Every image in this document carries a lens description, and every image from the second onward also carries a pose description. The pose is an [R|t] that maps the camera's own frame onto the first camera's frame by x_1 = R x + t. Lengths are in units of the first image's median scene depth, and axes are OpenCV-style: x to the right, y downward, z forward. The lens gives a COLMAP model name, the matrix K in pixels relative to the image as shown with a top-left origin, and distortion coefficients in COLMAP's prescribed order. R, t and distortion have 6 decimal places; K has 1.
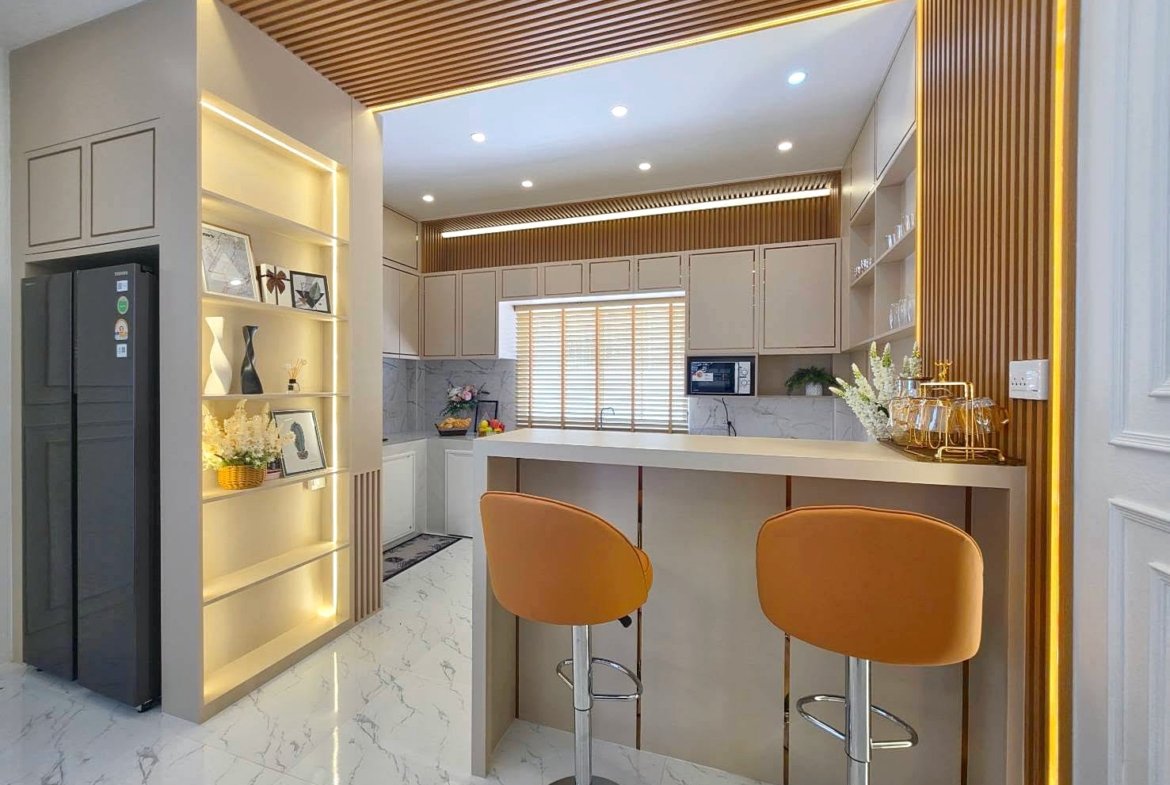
lens RADIAL K [[467.8, 0, 586.8], [0, 467.8, 386.6], [0, 0, 1]] dist [-0.000160, -0.000204]
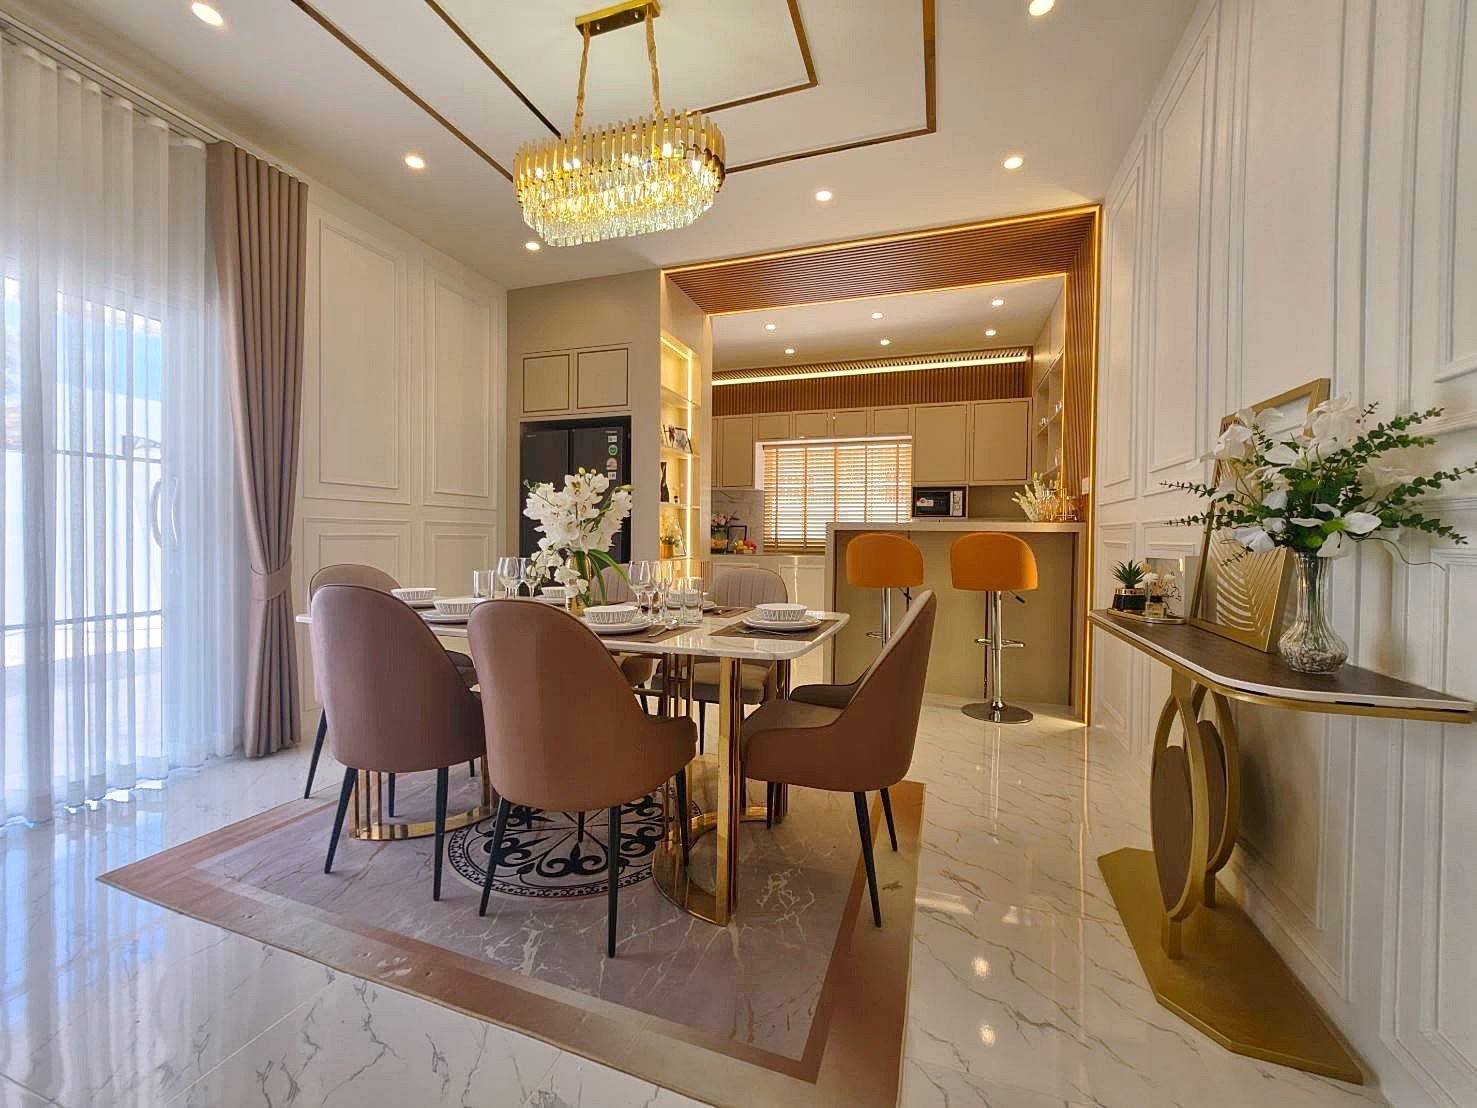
lens RADIAL K [[590.1, 0, 740.6], [0, 590.1, 546.0], [0, 0, 1]] dist [-0.000453, -0.000007]
pose [[0.999978, 0.005413, -0.003860, -0.257280], [-0.005364, 0.999907, 0.012564, 0.081979], [0.003928, -0.012543, 0.999914, -0.636987]]
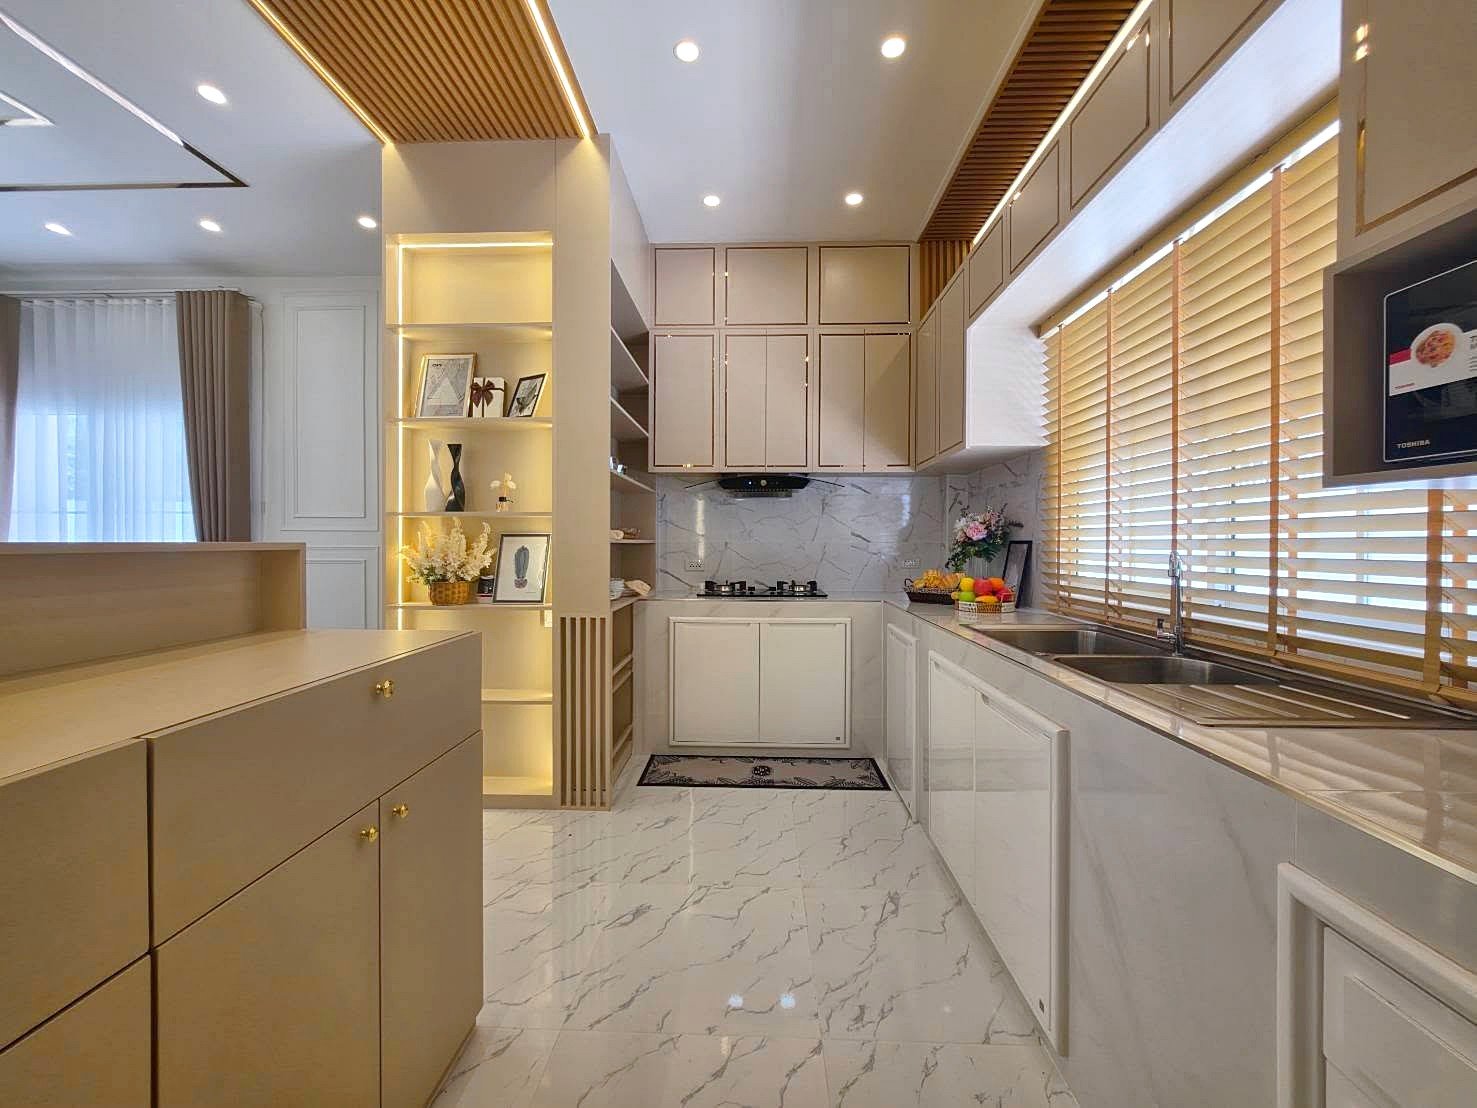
lens RADIAL K [[590.1, 0, 740.6], [0, 590.1, 546.0], [0, 0, 1]] dist [-0.000453, -0.000007]
pose [[0.276156, 0.003228, -0.961107, 0.387126], [-0.007653, 0.999970, 0.001160, 0.047778], [0.961082, 0.007035, 0.276172, 0.729685]]
